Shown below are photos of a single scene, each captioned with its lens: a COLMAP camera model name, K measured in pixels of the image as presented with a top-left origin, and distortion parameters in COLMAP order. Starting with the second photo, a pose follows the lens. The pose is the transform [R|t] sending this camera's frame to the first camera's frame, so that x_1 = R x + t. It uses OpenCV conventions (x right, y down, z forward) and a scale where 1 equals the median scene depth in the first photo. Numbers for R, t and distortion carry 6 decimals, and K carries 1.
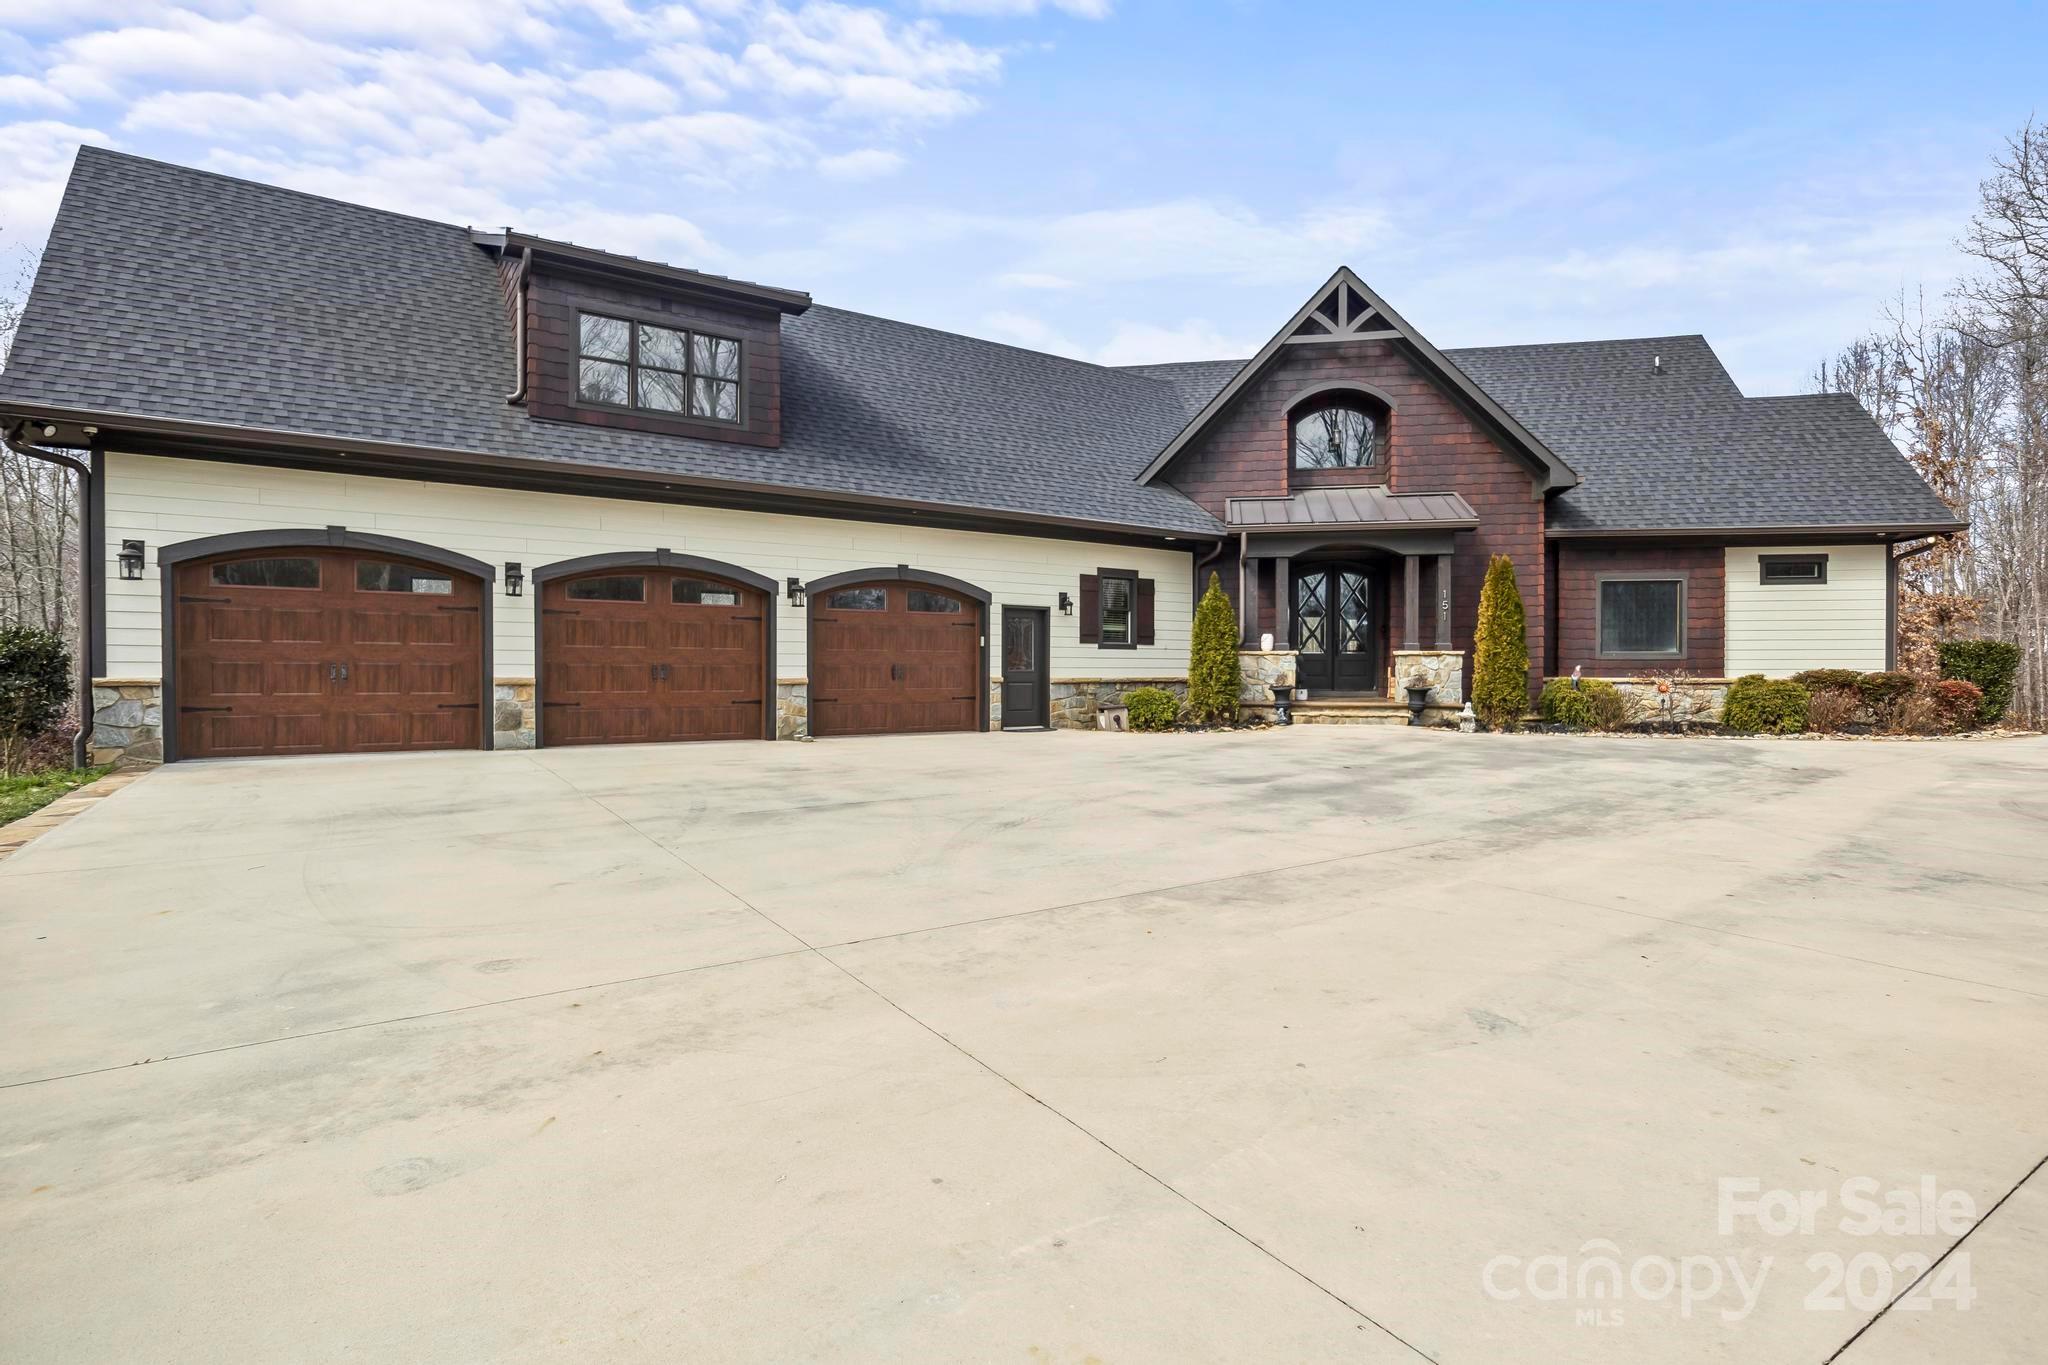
lens RADIAL K [[1059.2, 0, 1024.0], [0, 1059.2, 682.5], [0, 0, 1]] dist [-0.000755, -0.000020]
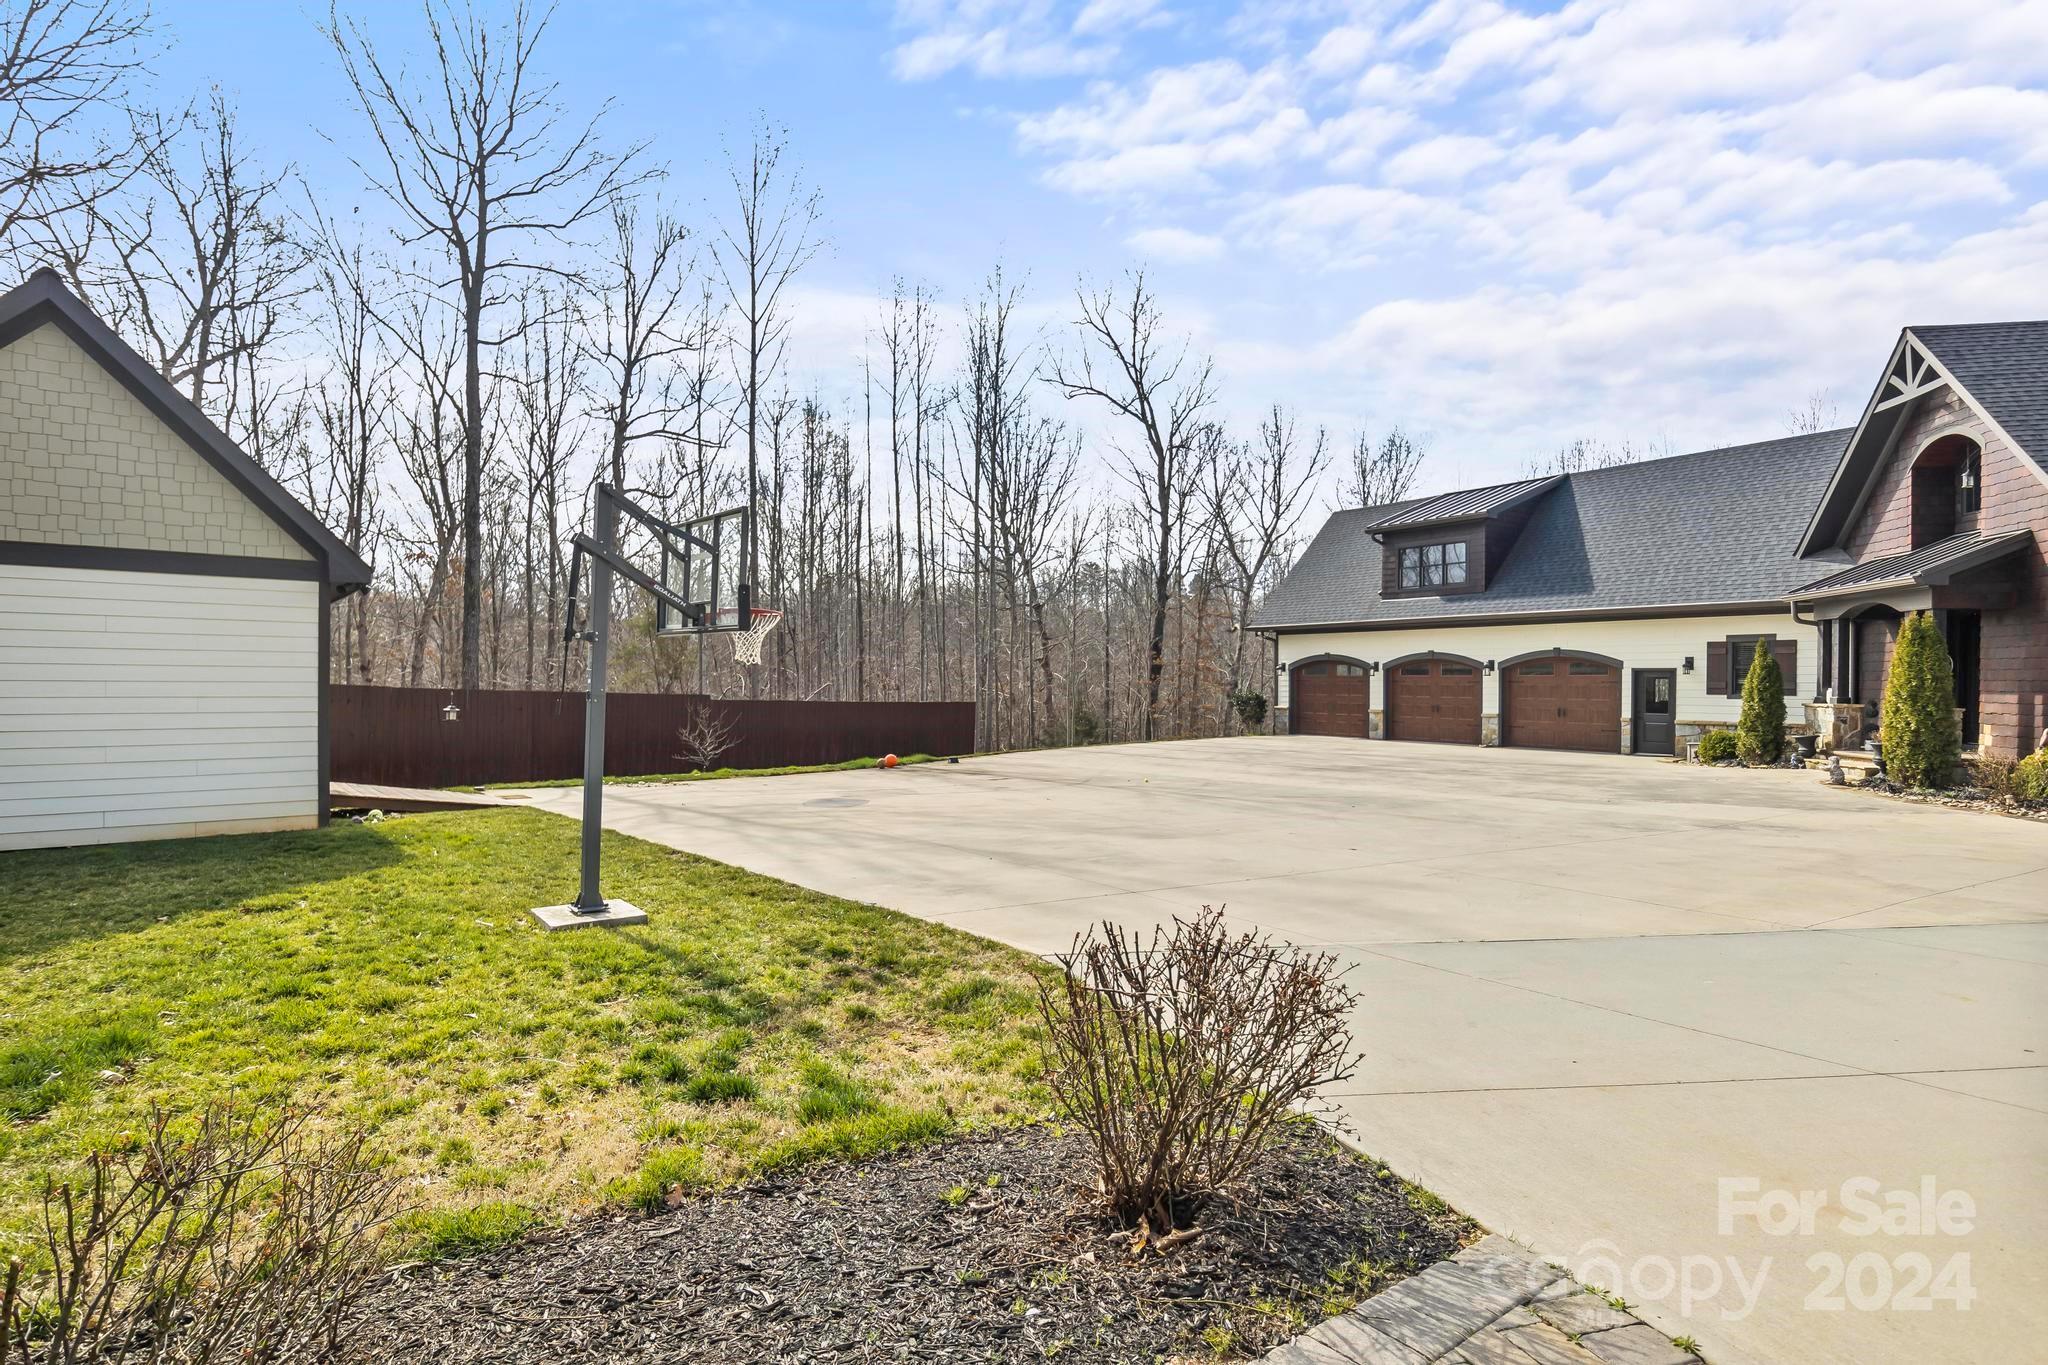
lens RADIAL K [[1059.2, 0, 1024.0], [0, 1059.2, 682.5], [0, 0, 1]] dist [-0.000755, -0.000020]
pose [[-0.011885, -0.000542, -0.999929, 1.419288], [-0.017164, 0.999853, -0.000338, -0.037931], [0.999782, 0.017159, -0.011893, 0.170397]]
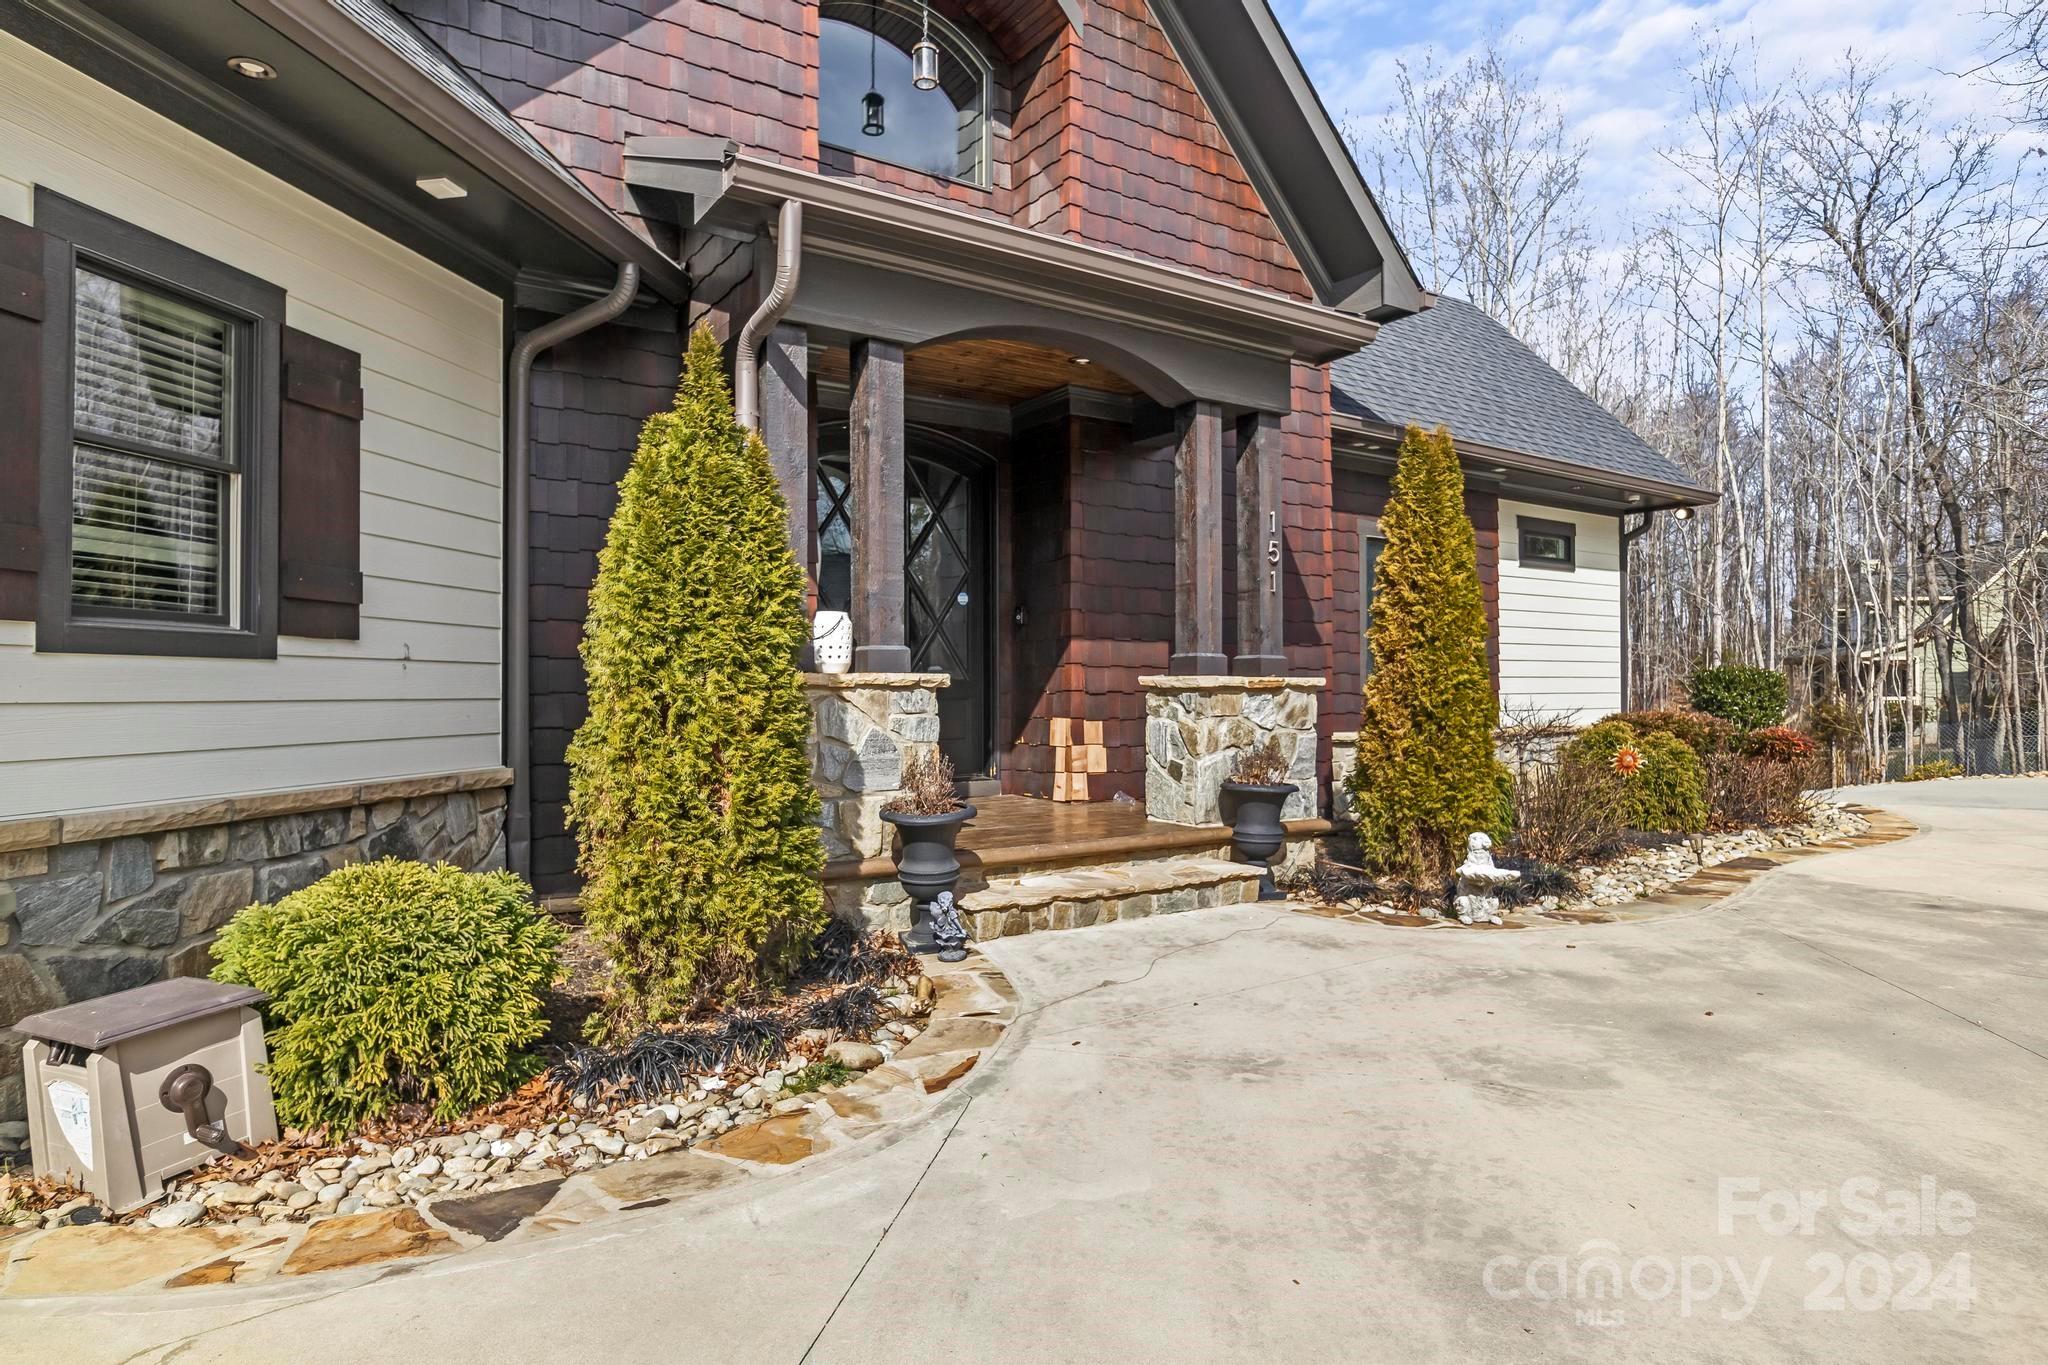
lens RADIAL K [[1163.5, 0, 1024.0], [0, 1163.5, 682.5], [0, 0, 1]] dist [-0.000573, -0.000333]
pose [[0.716551, 0.001561, 0.697533, 0.055032], [0.008578, 0.999902, -0.011049, -0.024434], [-0.697482, 0.013901, 0.716467, 0.778610]]
